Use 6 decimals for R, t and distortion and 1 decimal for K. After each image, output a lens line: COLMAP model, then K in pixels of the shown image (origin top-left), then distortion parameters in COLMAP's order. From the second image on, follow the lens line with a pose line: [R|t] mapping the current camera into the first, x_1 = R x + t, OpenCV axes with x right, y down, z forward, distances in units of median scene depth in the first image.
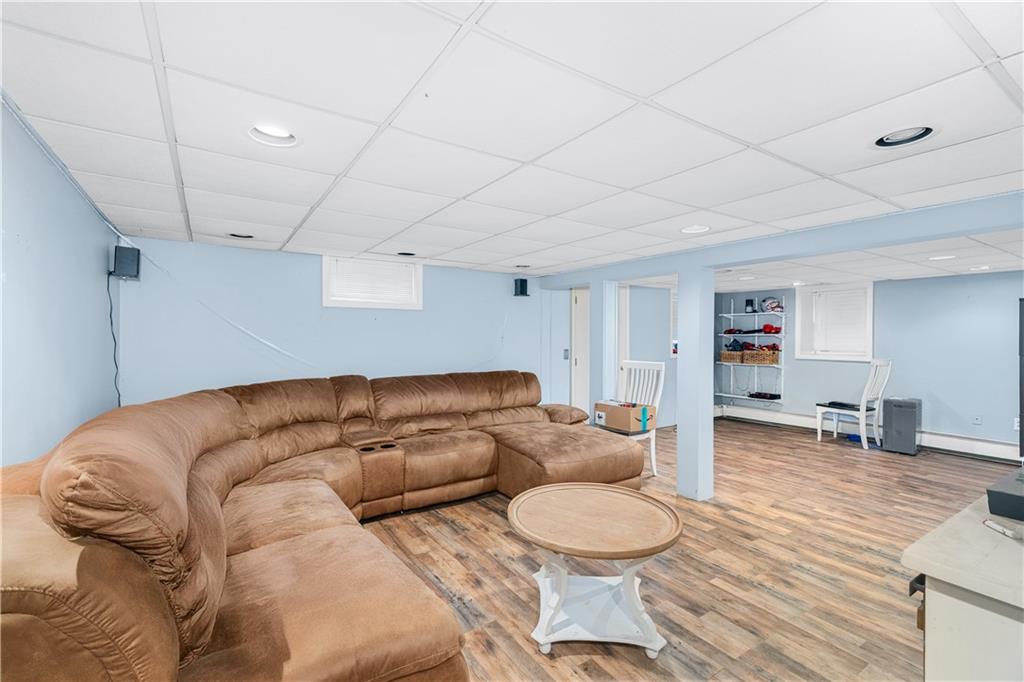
lens RADIAL K [[452.9, 0, 505.9], [0, 452.9, 342.0], [0, 0, 1]] dist [0.030001, 0.000295]
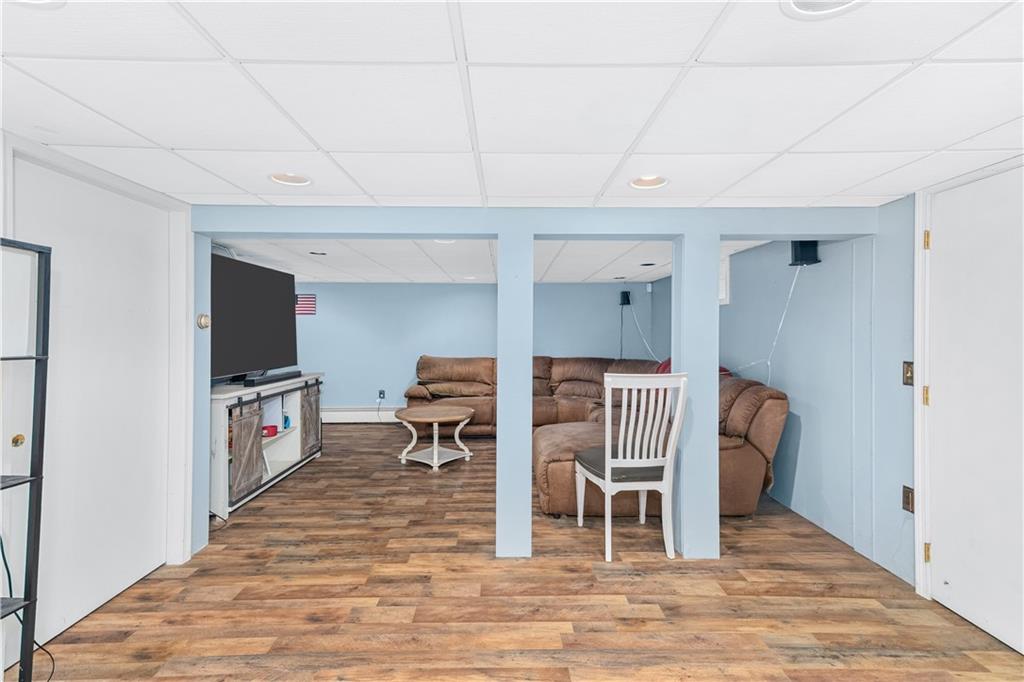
lens RADIAL K [[461.1, 0, 507.7], [0, 461.1, 331.0], [0, 0, 1]] dist [0.023191, 0.000295]
pose [[-0.539298, -0.012221, -0.842026, 1.333705], [-0.022001, 0.999758, -0.000419, -0.001264], [0.841827, 0.018300, -0.539437, 1.783551]]
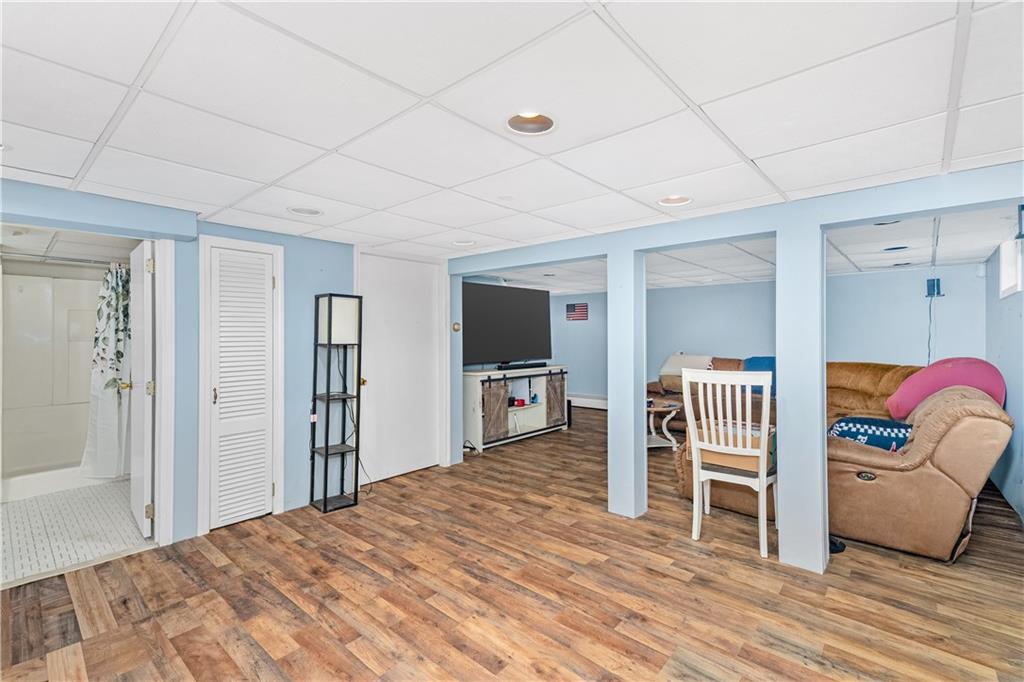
lens RADIAL K [[455.9, 0, 517.1], [0, 455.9, 339.8], [0, 0, 1]] dist [0.018735, 0.000413]
pose [[-0.960558, -0.003333, -0.278061, 1.107559], [-0.011158, 0.999585, 0.026562, -0.007624], [0.277857, 0.028617, -0.960196, 2.283793]]
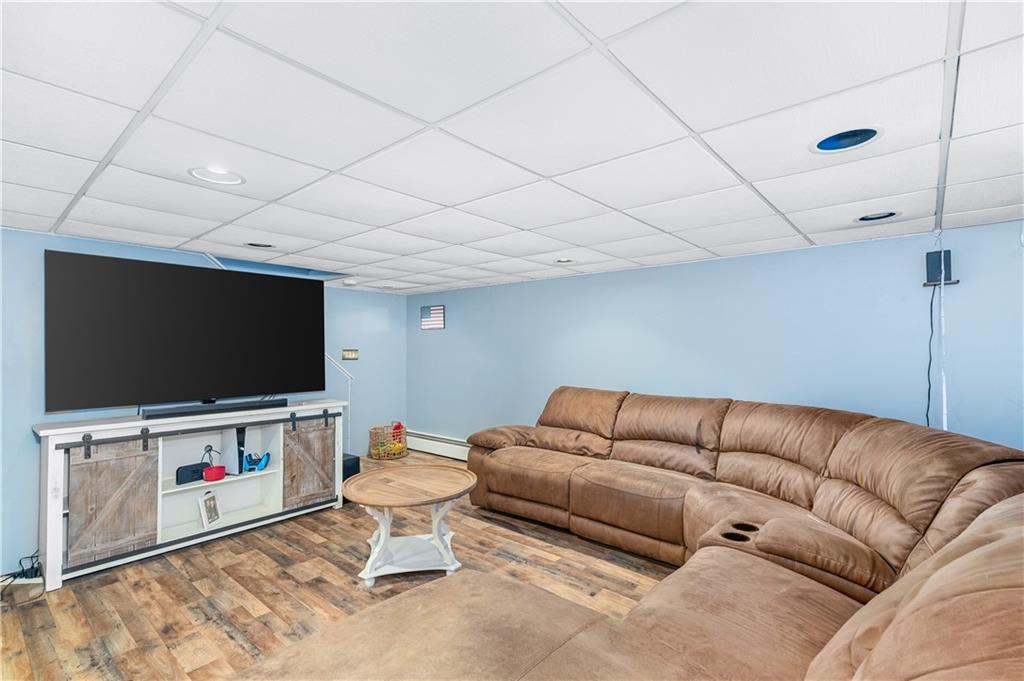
lens RADIAL K [[452.9, 0, 505.9], [0, 452.9, 341.5], [0, 0, 1]] dist [0.030001, 0.000295]
pose [[-0.962521, -0.012510, -0.270920, 0.212582], [-0.012096, 0.999922, -0.003197, -0.011830], [0.270939, 0.000199, -0.962597, 1.708726]]
